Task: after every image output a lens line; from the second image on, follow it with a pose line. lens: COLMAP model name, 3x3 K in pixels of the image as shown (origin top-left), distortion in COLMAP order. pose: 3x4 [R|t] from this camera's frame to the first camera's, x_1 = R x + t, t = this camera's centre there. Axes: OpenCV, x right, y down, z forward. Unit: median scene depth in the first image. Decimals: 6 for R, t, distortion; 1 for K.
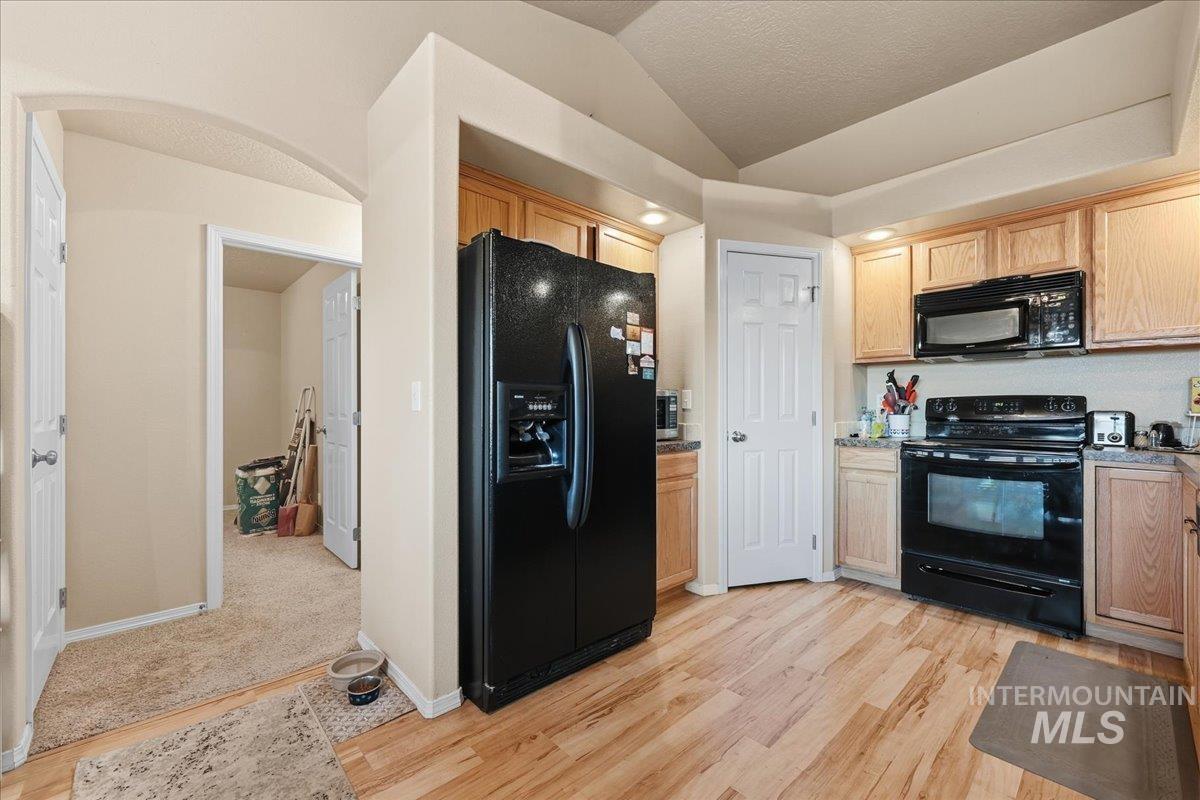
lens RADIAL K [[492.8, 0, 597.8], [0, 492.8, 403.1], [0, 0, 1]] dist [0.000046, 0.000177]
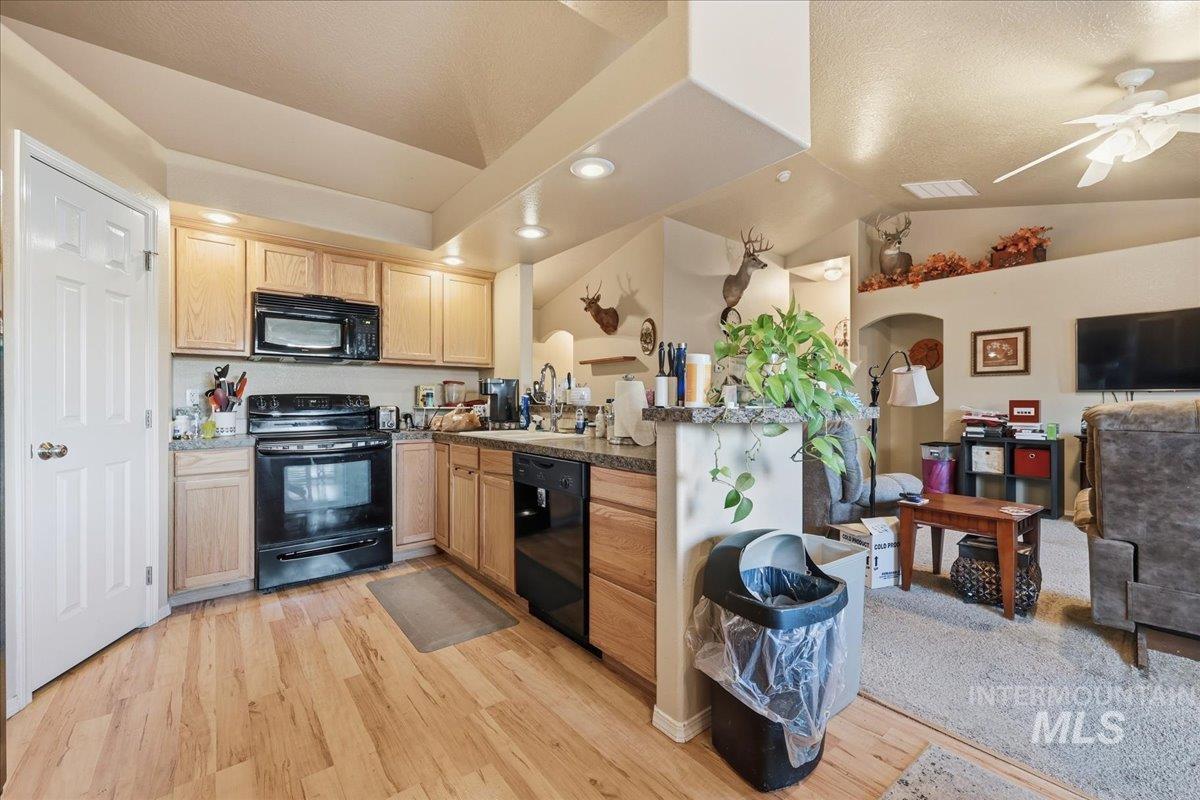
lens RADIAL K [[492.8, 0, 594.8], [0, 492.8, 401.0], [0, 0, 1]] dist [0.000046, 0.000177]
pose [[0.070364, 0.002022, 0.997519, -0.333576], [-0.004260, 0.999989, -0.001726, 0.000888], [-0.997512, -0.004128, 0.070372, 0.260056]]
